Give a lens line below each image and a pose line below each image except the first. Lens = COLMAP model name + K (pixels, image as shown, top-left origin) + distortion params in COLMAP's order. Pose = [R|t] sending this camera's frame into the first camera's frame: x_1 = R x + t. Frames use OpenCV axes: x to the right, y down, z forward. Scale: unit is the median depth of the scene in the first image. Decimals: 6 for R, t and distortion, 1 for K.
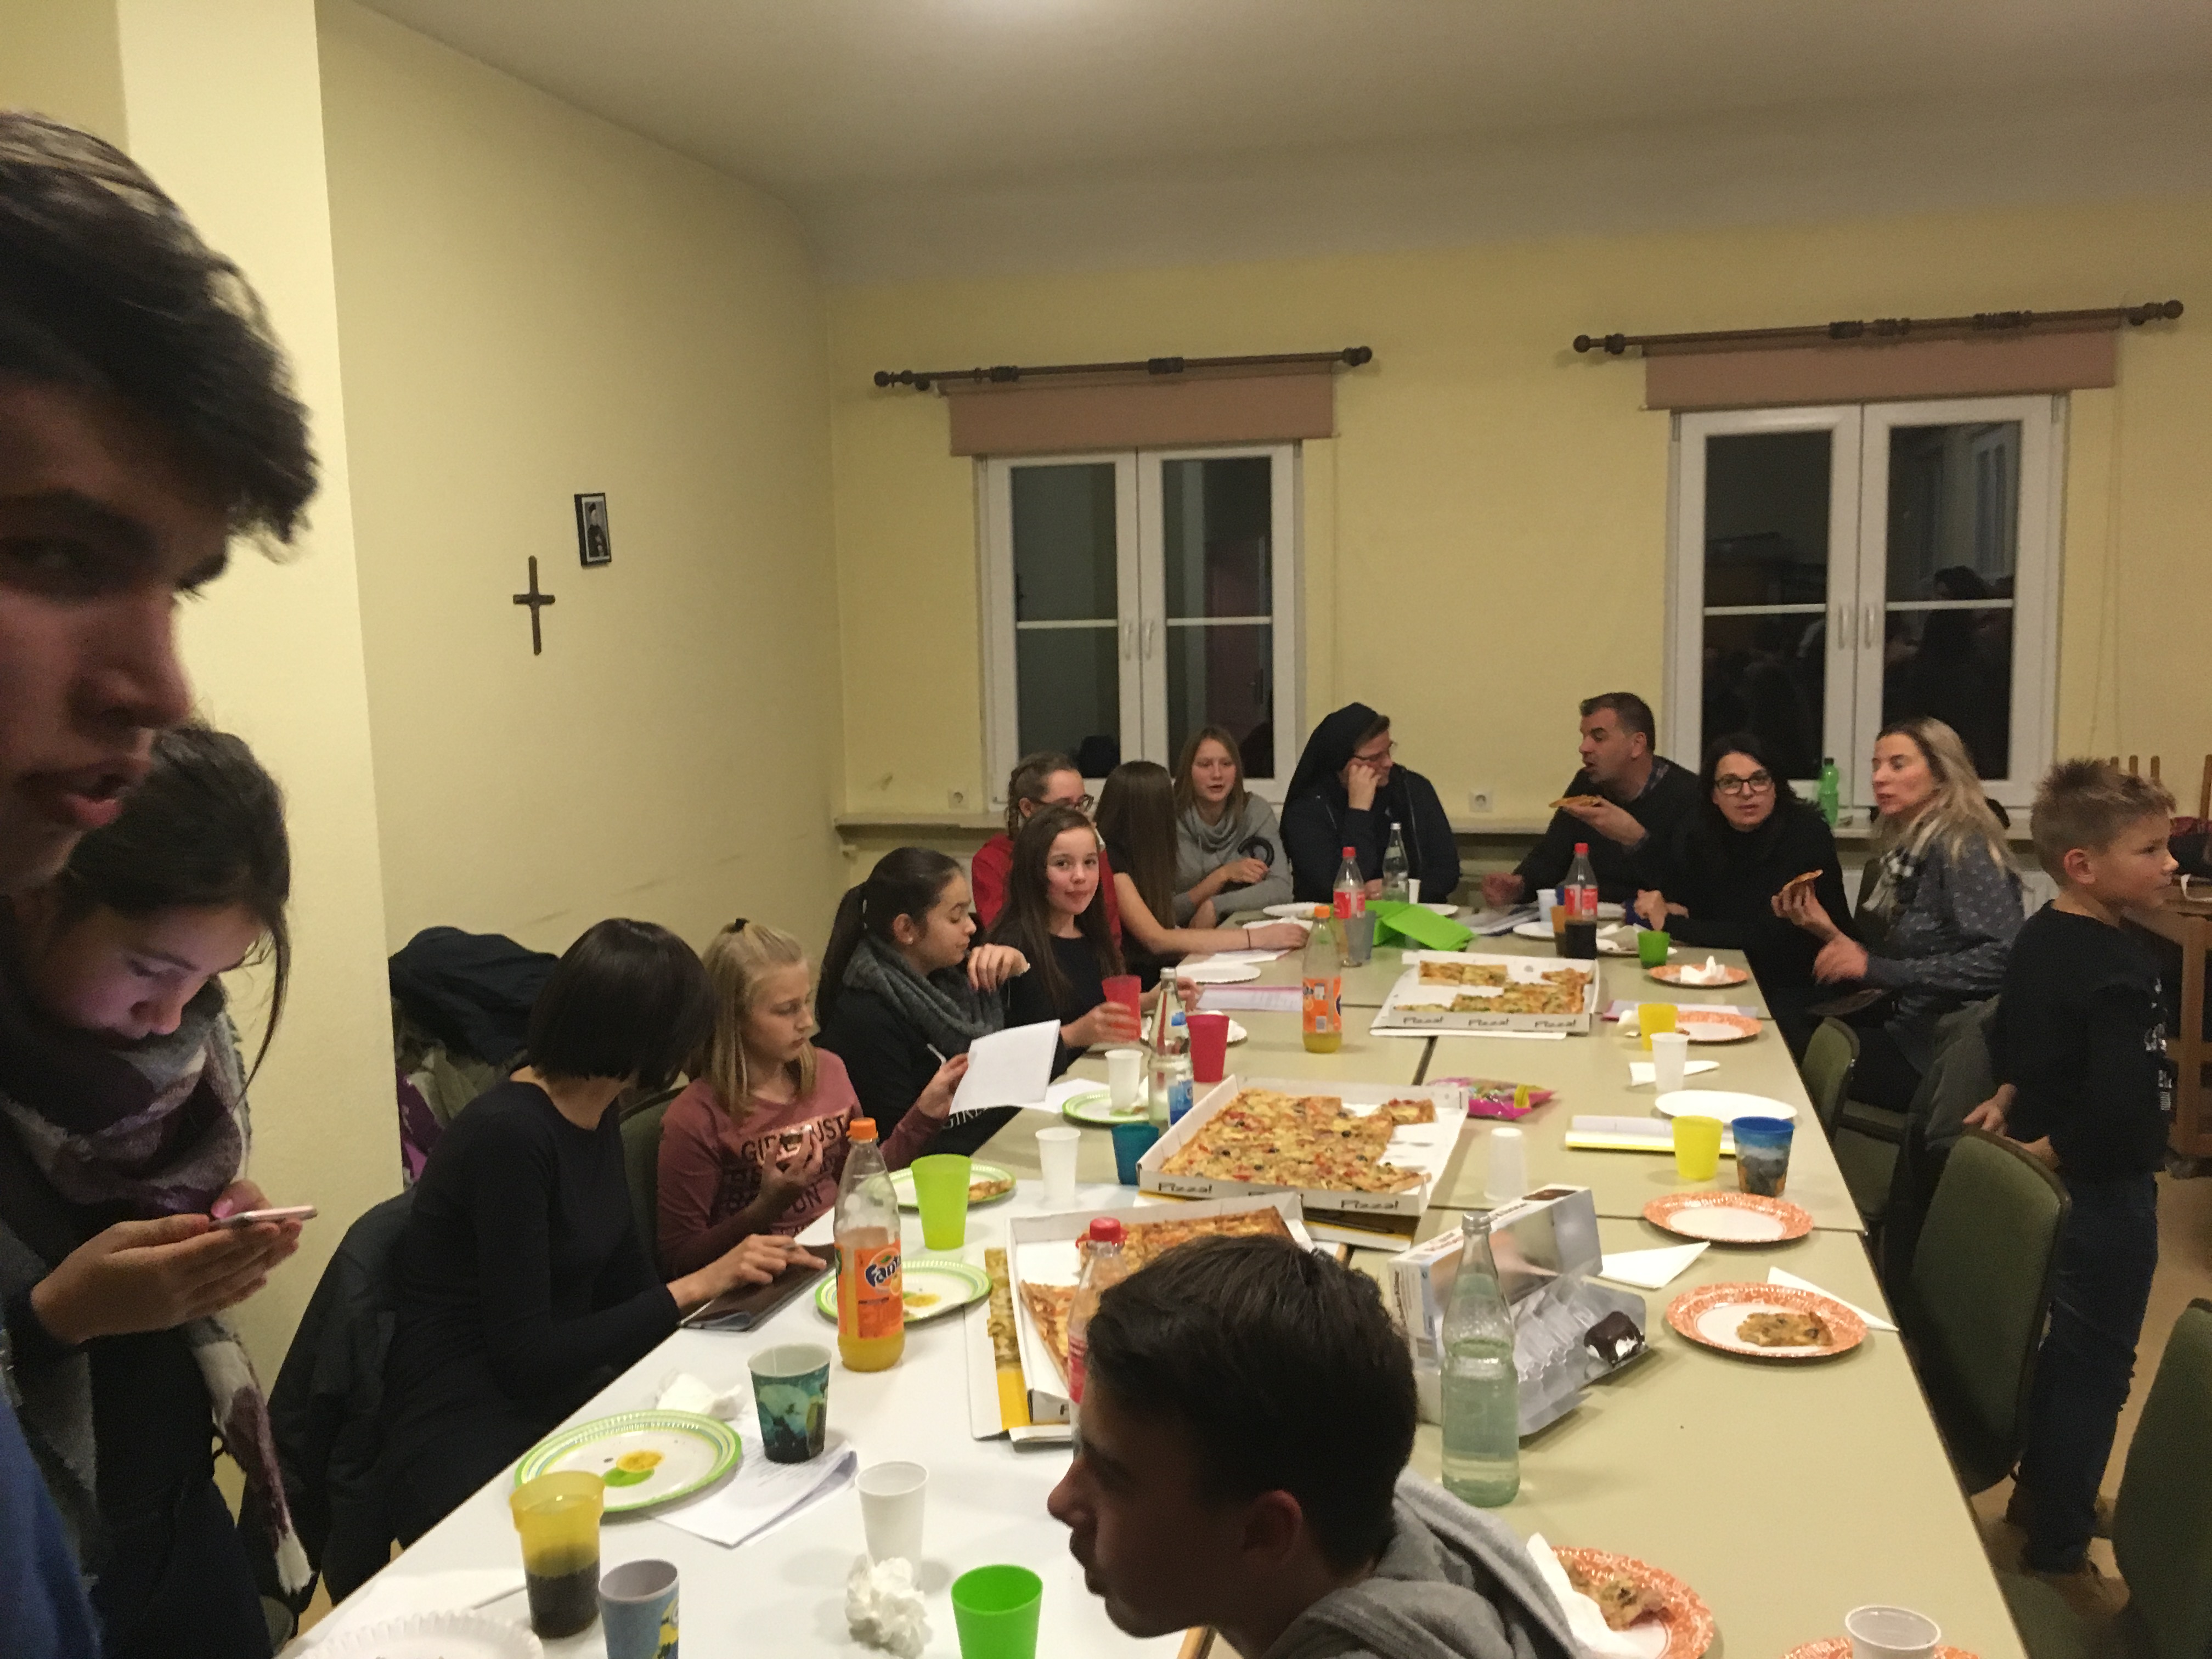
lens RADIAL K [[1870.4, 0, 1107.6], [0, 1870.4, 852.8], [0, 0, 1]] dist [0.068307, -0.079464]
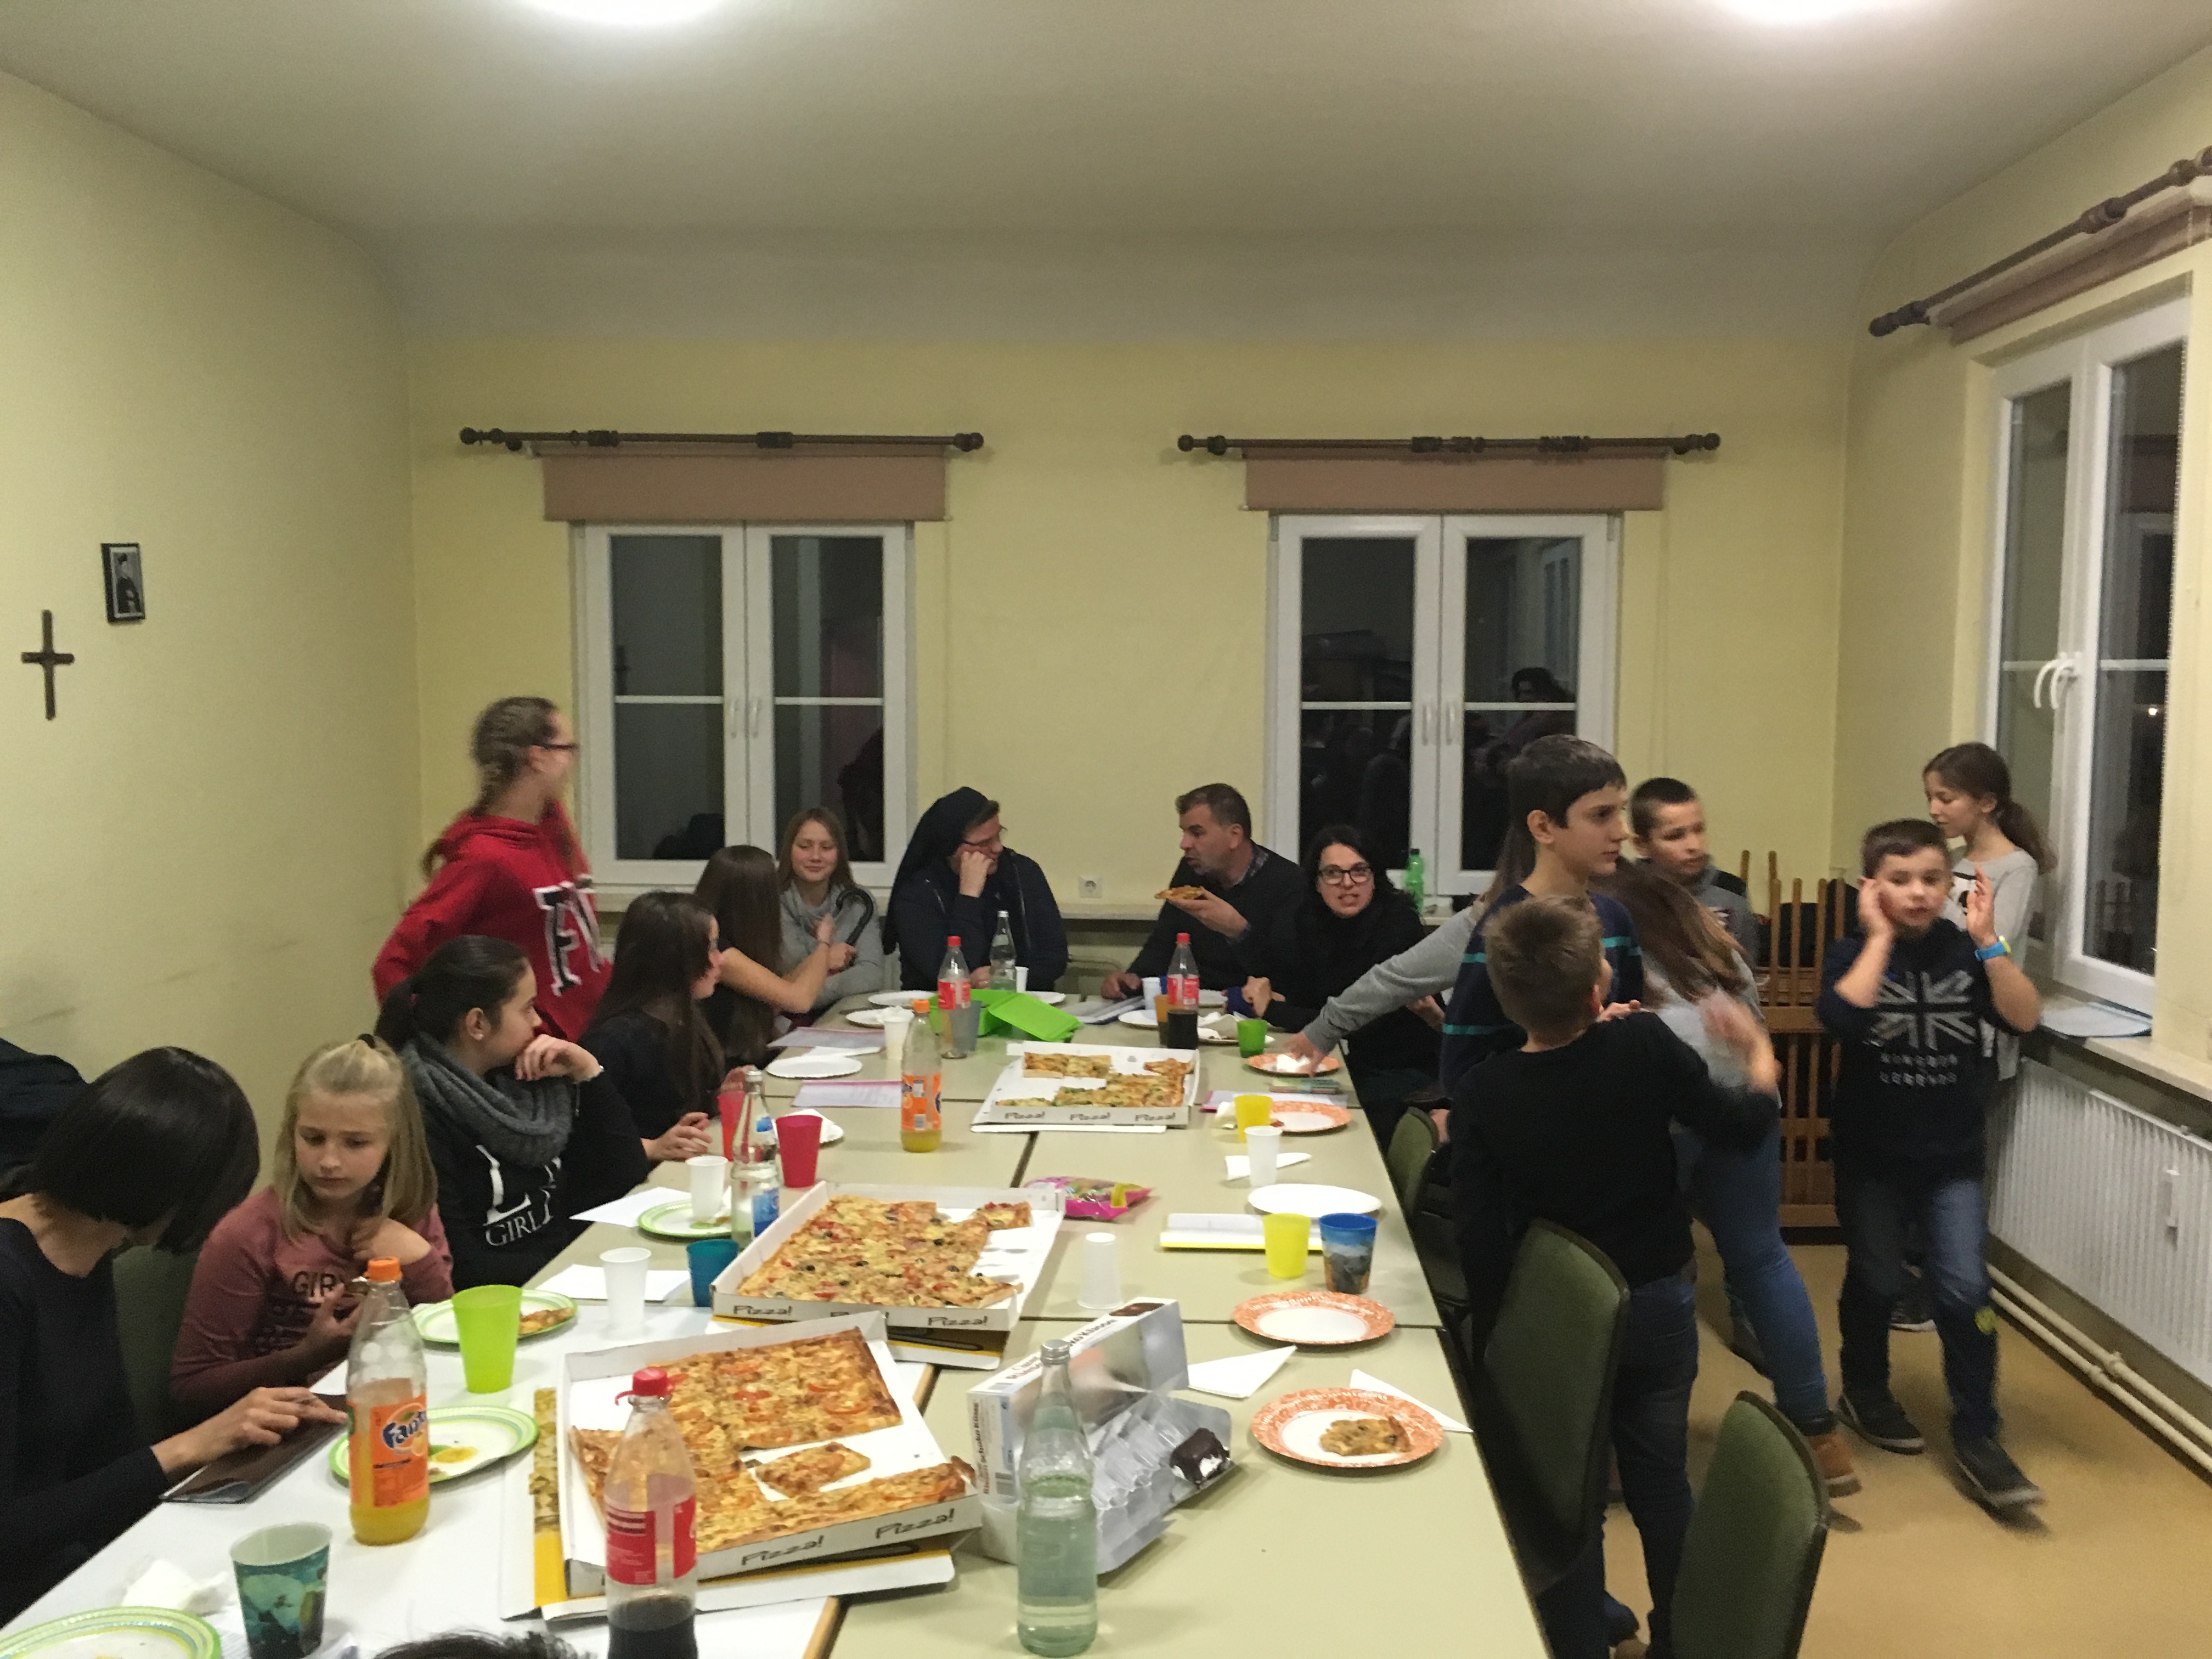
lens RADIAL K [[1870.4, 0, 1104.3], [0, 1870.4, 851.5], [0, 0, 1]] dist [0.068307, -0.079464]
pose [[0.980482, 0.010772, 0.196315, 0.013126], [-0.002655, 0.999132, -0.041564, -0.006972], [-0.196592, 0.040232, 0.979660, 0.022589]]
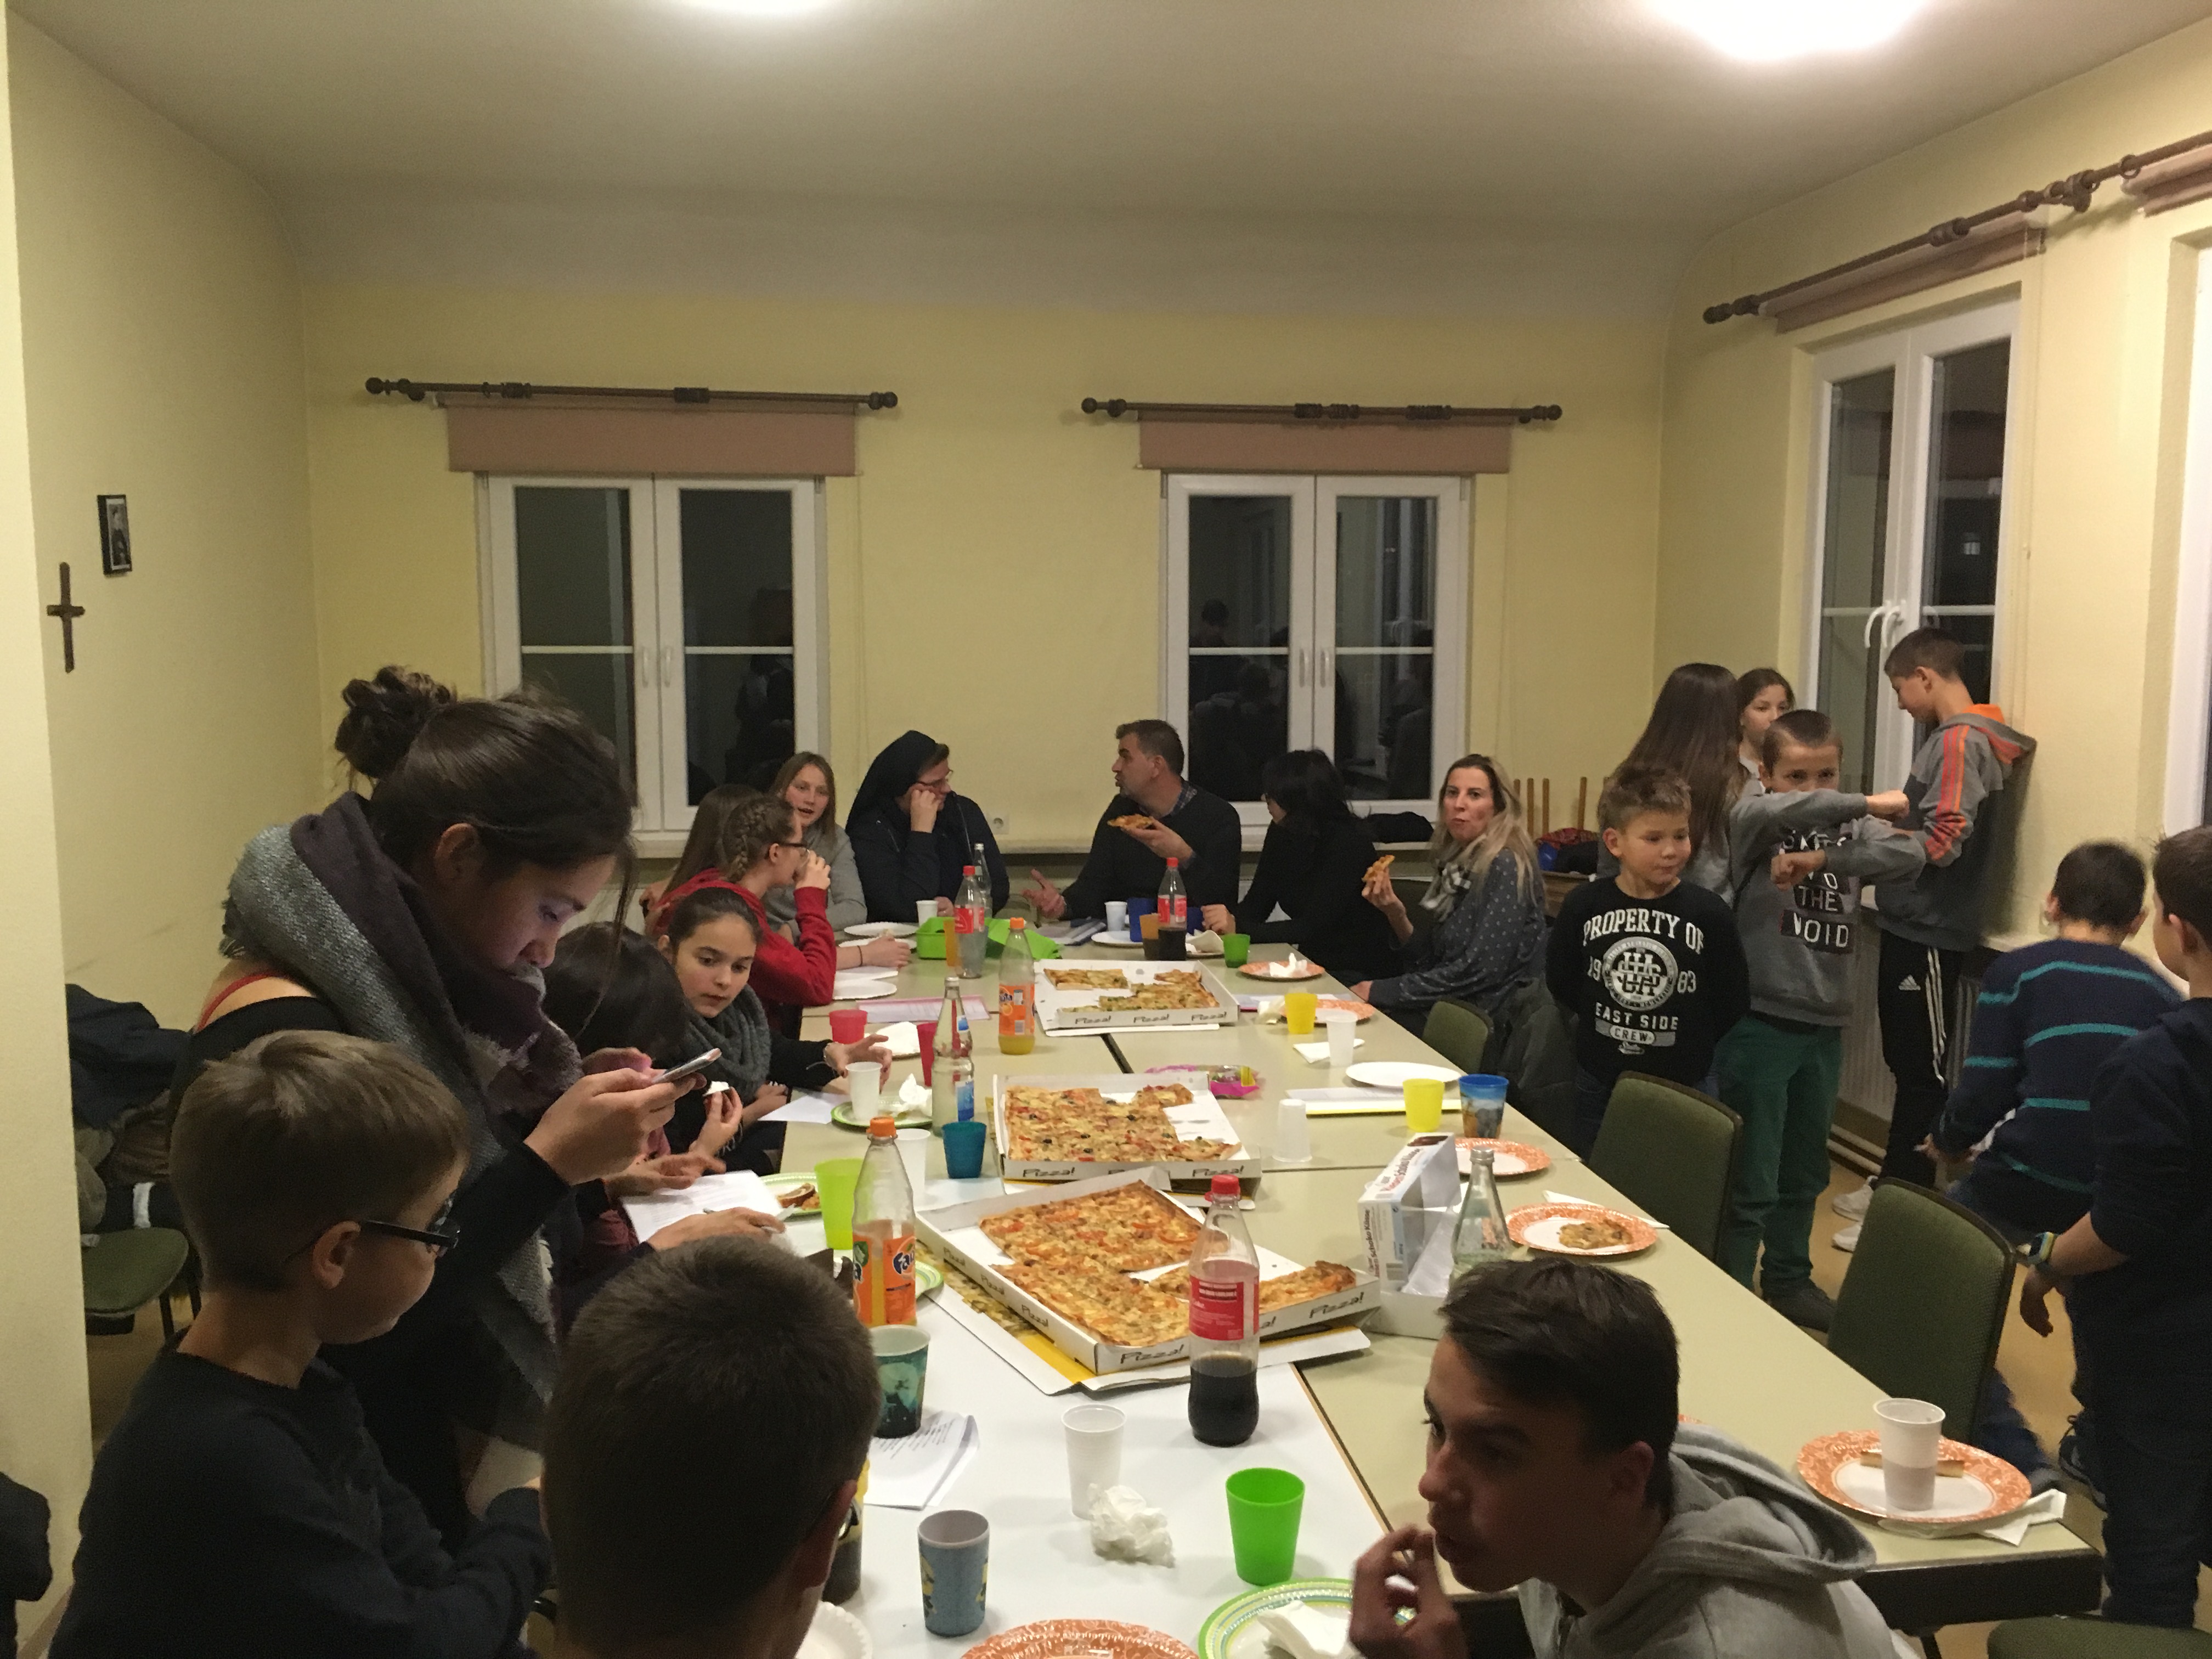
lens RADIAL K [[1870.4, 0, 1088.9], [0, 1870.4, 864.9], [0, 0, 1]] dist [0.068307, -0.079464]
pose [[0.929953, -0.022319, 0.366999, -0.200860], [0.026253, 0.999639, -0.005730, 0.004255], [-0.366739, 0.014964, 0.930204, -0.014817]]
